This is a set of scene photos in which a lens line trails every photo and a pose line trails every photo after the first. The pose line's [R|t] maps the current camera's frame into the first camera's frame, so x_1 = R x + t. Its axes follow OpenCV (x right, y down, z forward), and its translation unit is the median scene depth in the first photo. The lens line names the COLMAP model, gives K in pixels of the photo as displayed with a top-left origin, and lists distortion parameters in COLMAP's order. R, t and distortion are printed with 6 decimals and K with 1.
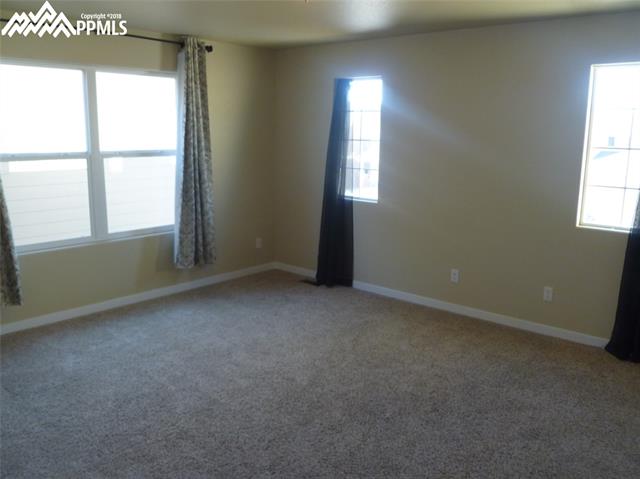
lens RADIAL K [[554.5, 0, 321.2], [0, 554.5, 238.7], [0, 0, 1]] dist [-0.063130, 0.016762]
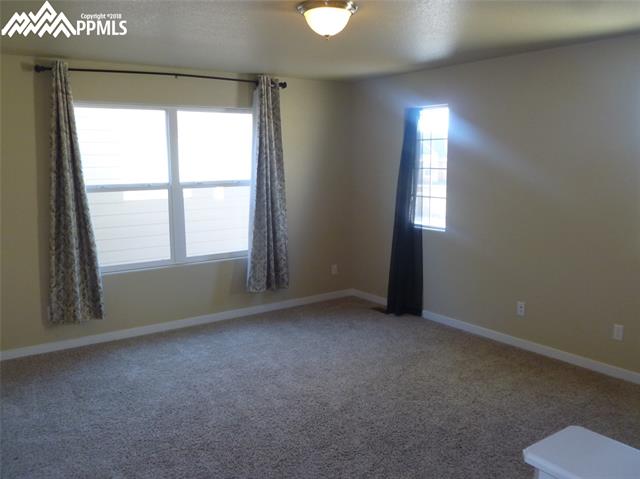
lens RADIAL K [[554.5, 0, 317.9], [0, 554.5, 238.7], [0, 0, 1]] dist [-0.063130, 0.016762]
pose [[0.971927, 0.011768, -0.234990, 0.127689], [-0.023012, 0.998714, -0.045165, -0.002765], [0.234156, 0.049304, 0.970948, -0.006168]]
